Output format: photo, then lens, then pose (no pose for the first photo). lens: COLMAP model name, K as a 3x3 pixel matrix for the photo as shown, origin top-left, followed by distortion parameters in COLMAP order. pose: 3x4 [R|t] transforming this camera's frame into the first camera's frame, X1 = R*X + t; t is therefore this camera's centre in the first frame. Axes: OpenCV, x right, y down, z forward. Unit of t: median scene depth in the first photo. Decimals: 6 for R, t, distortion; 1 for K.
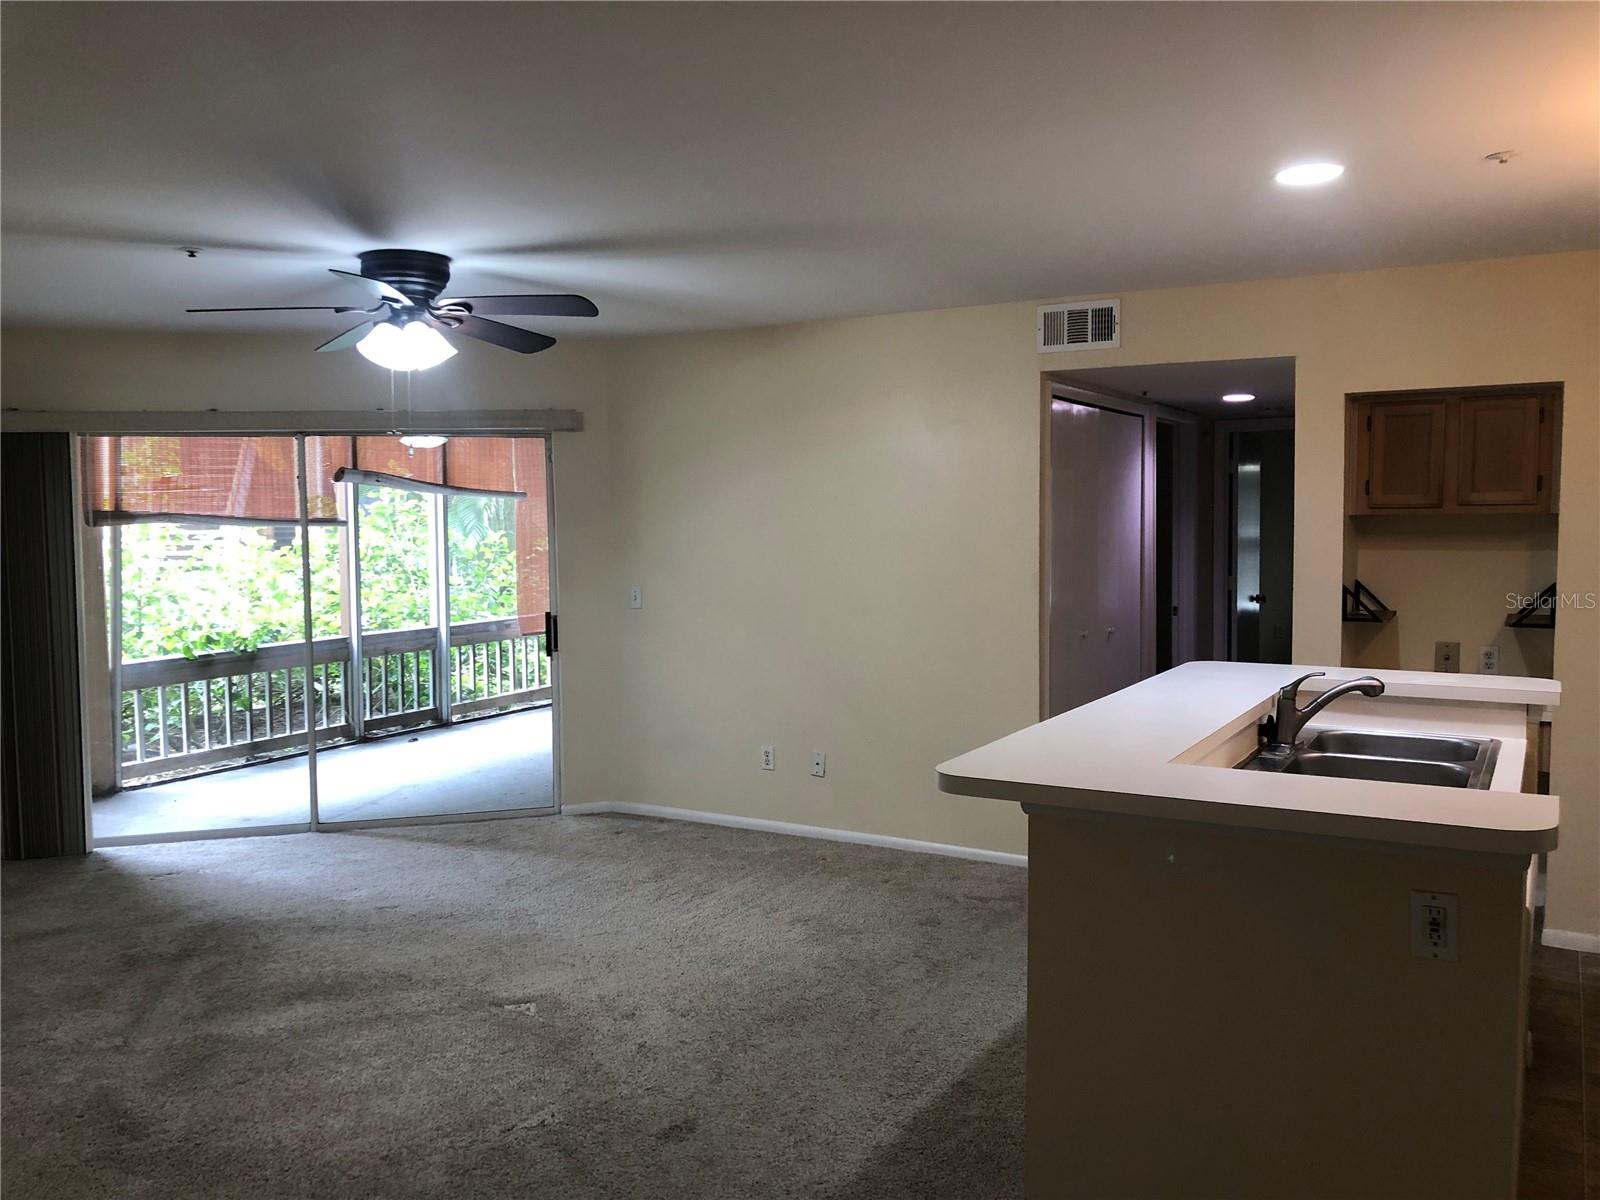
lens RADIAL K [[1318.6, 0, 789.5], [0, 1318.6, 600.5], [0, 0, 1]] dist [0.025244, -0.017446]
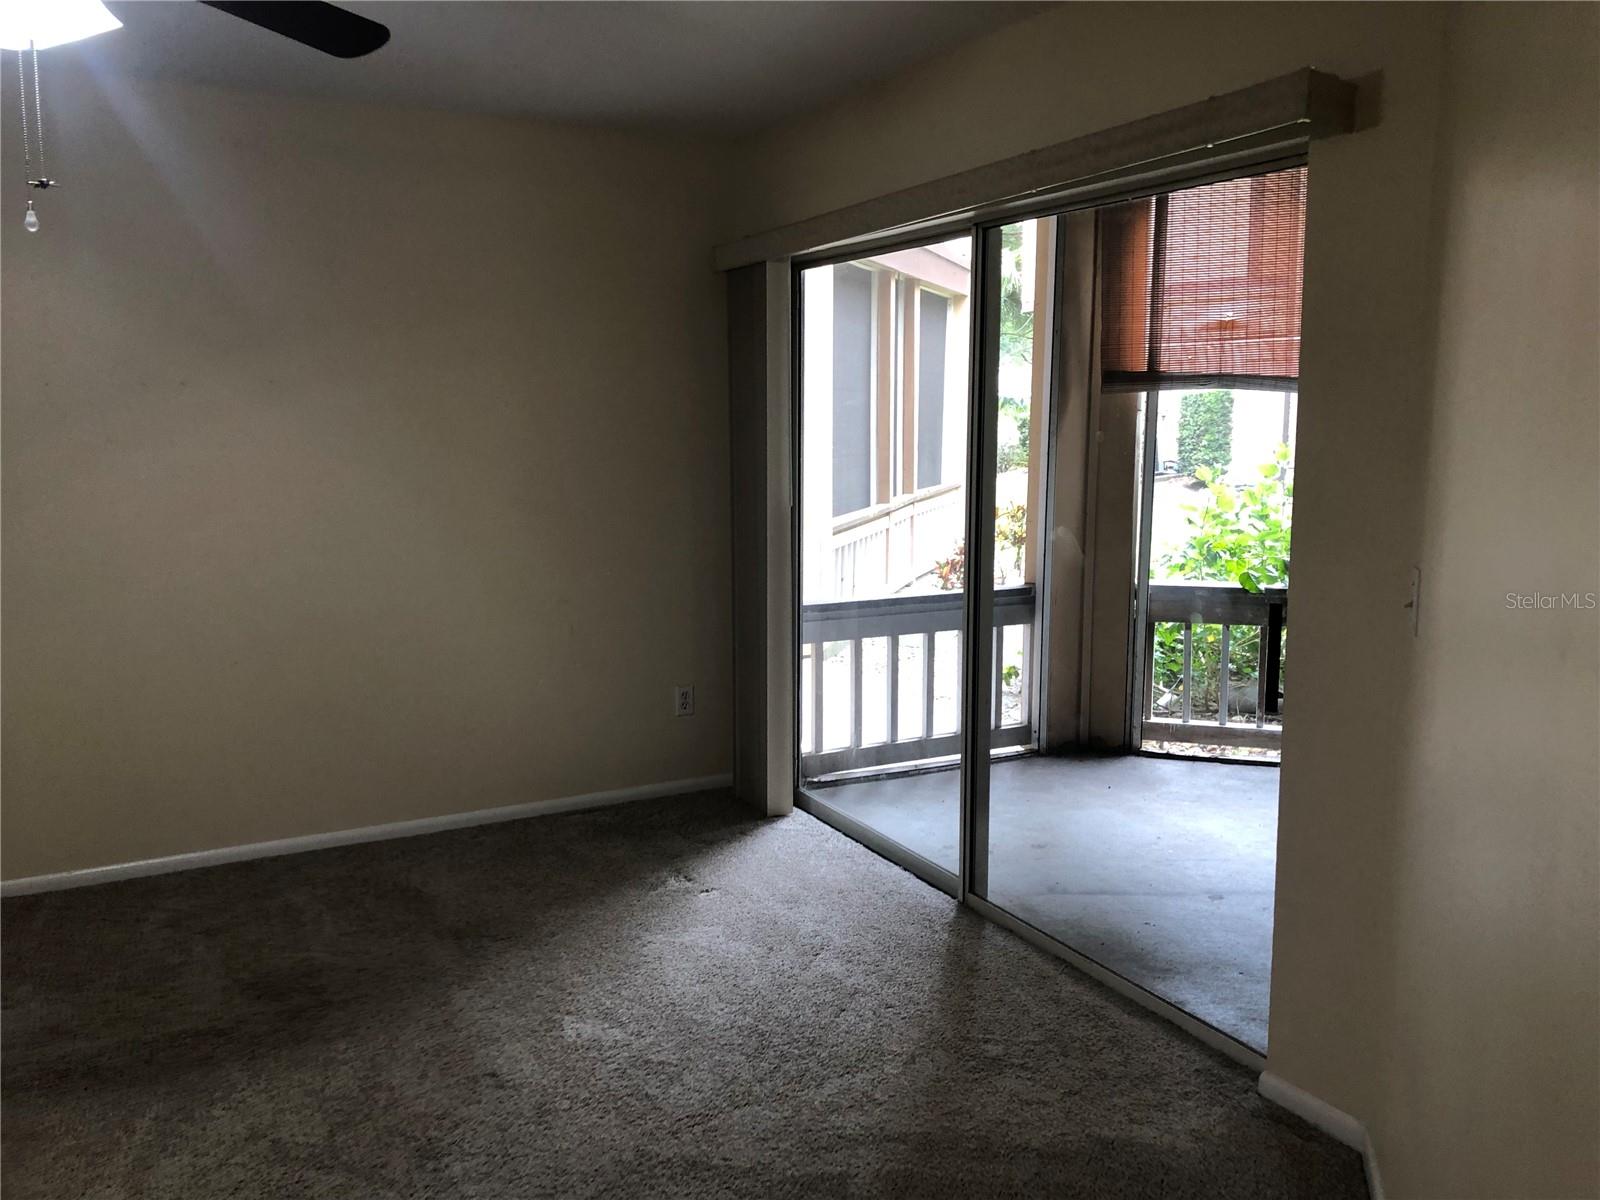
lens RADIAL K [[1318.6, 0, 812.7], [0, 1318.6, 576.6], [0, 0, 1]] dist [0.025244, -0.017446]
pose [[0.227182, 0.140498, -0.963664, 0.219542], [-0.067167, 0.989443, 0.128422, -0.053259], [0.971533, 0.035551, 0.234220, 0.942100]]
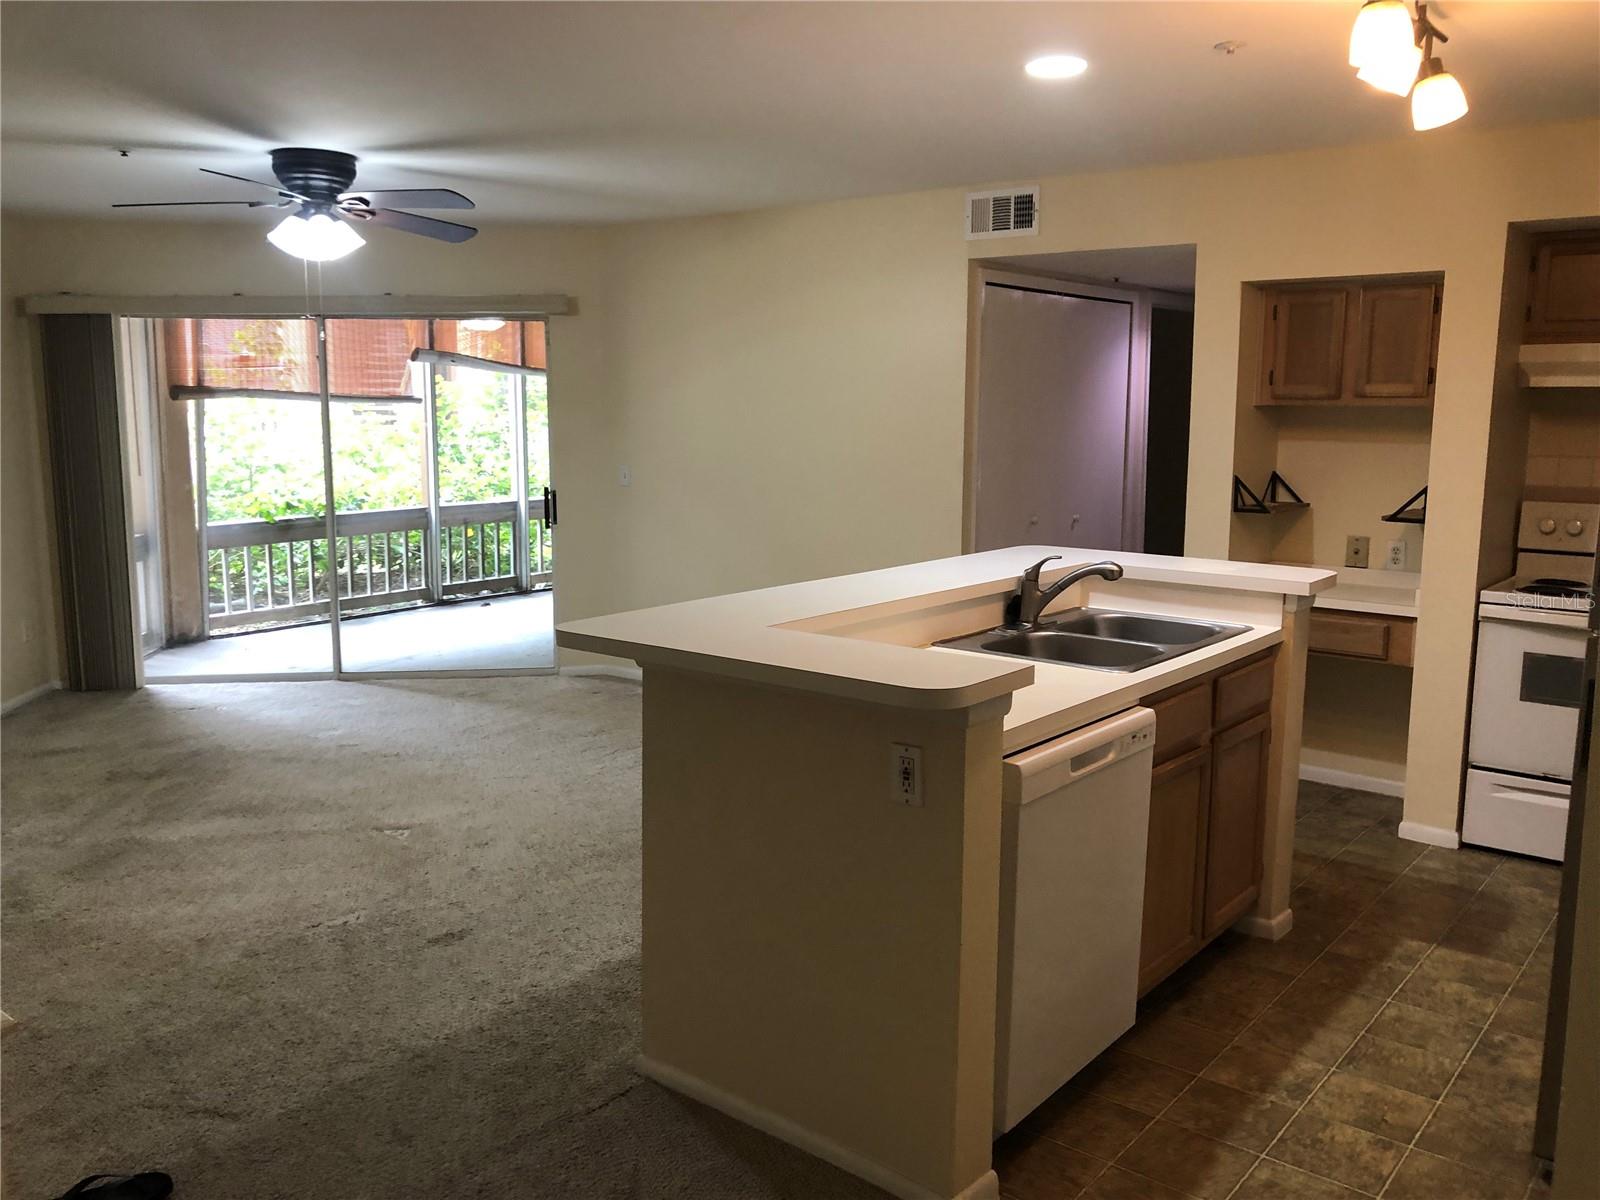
lens RADIAL K [[1318.6, 0, 814.3], [0, 1318.6, 584.9], [0, 0, 1]] dist [0.025244, -0.017446]
pose [[0.989415, 0.033856, -0.141111, 0.228328], [-0.023170, 0.996785, 0.076694, 0.001139], [0.143254, -0.072612, 0.987019, -0.037815]]
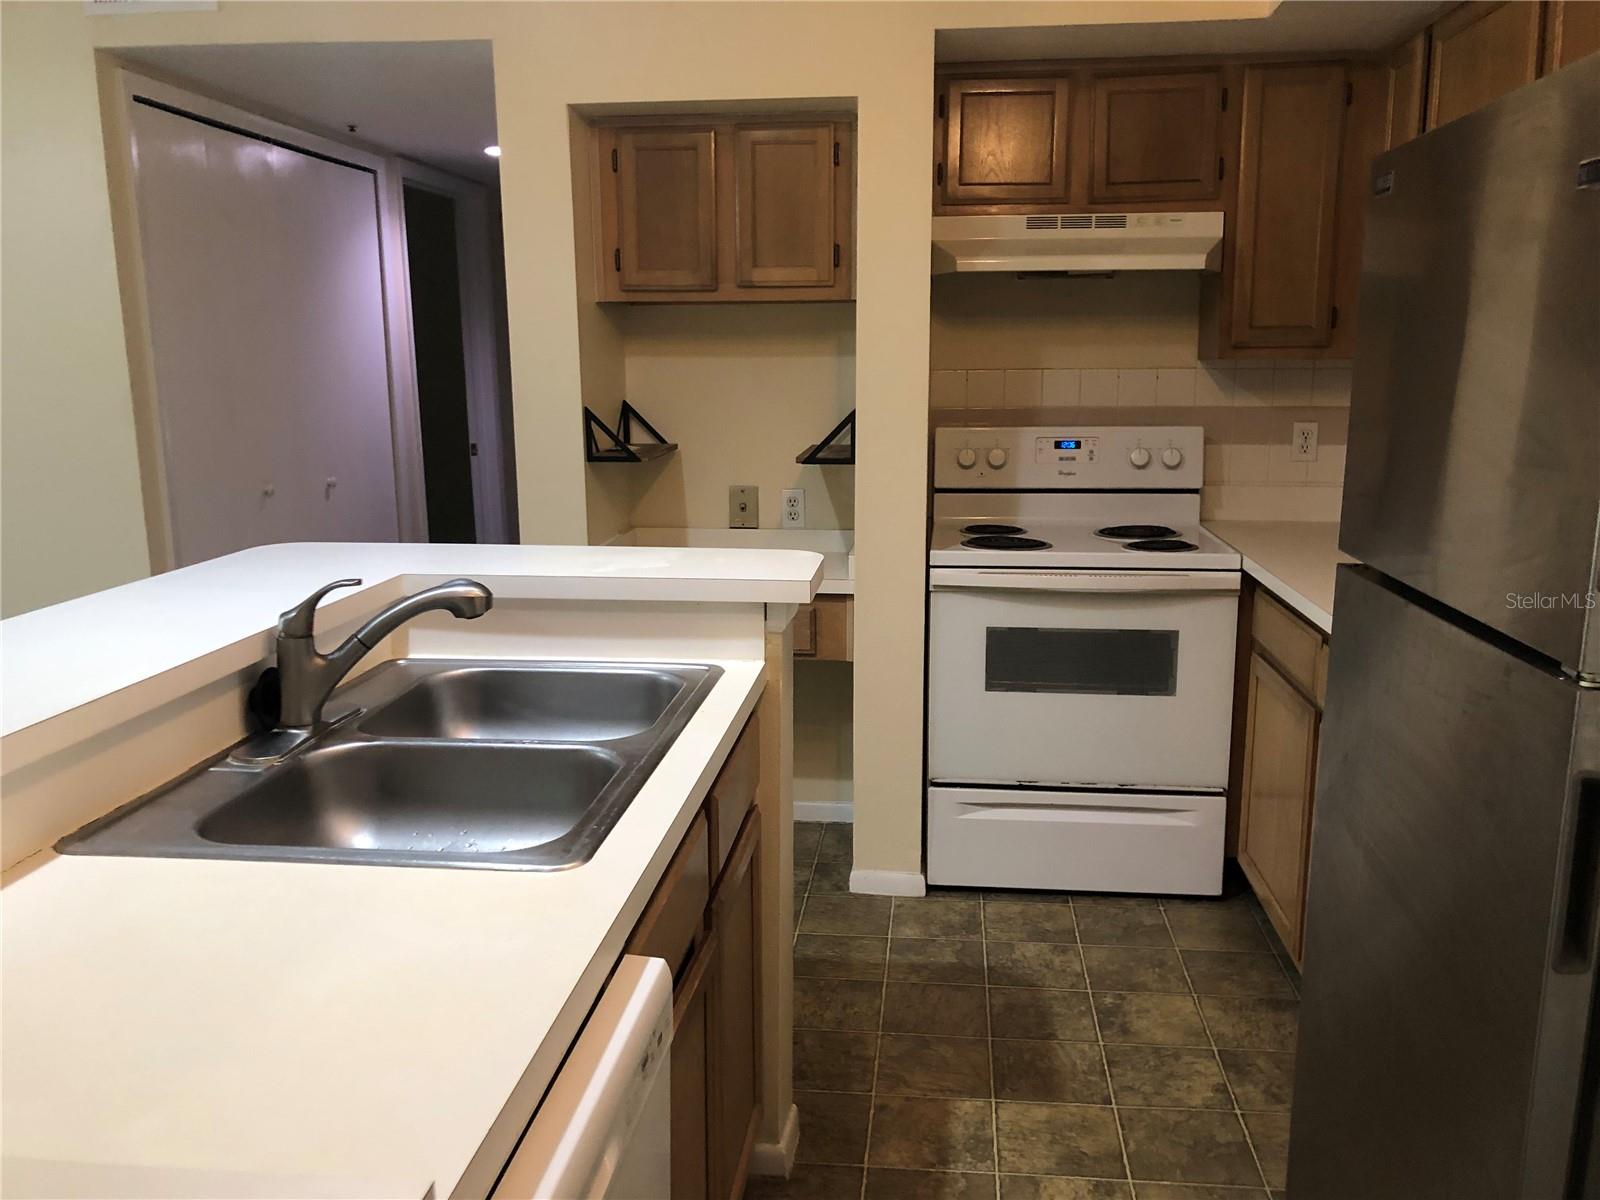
lens RADIAL K [[1318.6, 0, 817.0], [0, 1318.6, 603.3], [0, 0, 1]] dist [0.025244, -0.017446]
pose [[0.911293, -0.075741, 0.404732, 0.229040], [0.025088, 0.991324, 0.129027, 0.003093], [-0.410993, -0.107427, 0.905287, 0.311698]]
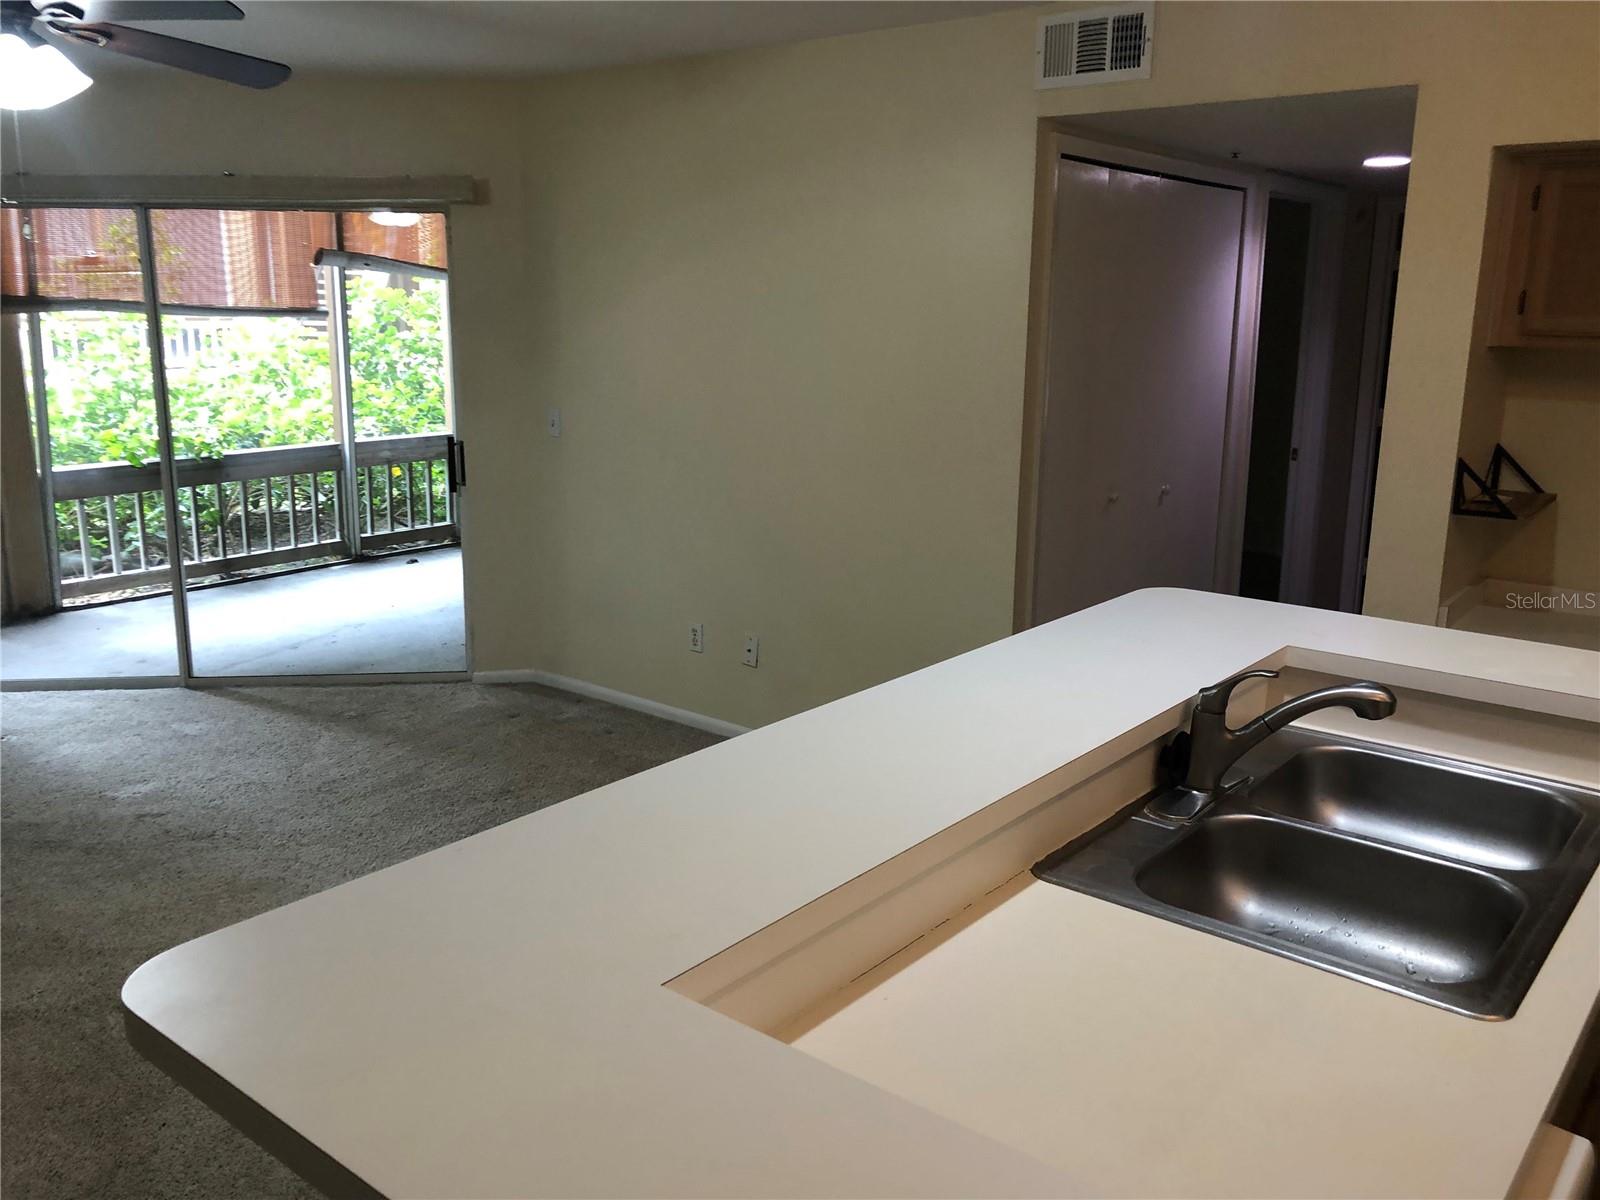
lens RADIAL K [[1318.6, 0, 781.7], [0, 1318.6, 589.1], [0, 0, 1]] dist [0.025244, -0.017446]
pose [[0.985916, 0.052673, -0.158727, 0.184026], [-0.028160, 0.987841, 0.152897, -0.035187], [0.164851, -0.146273, 0.975412, 0.284831]]
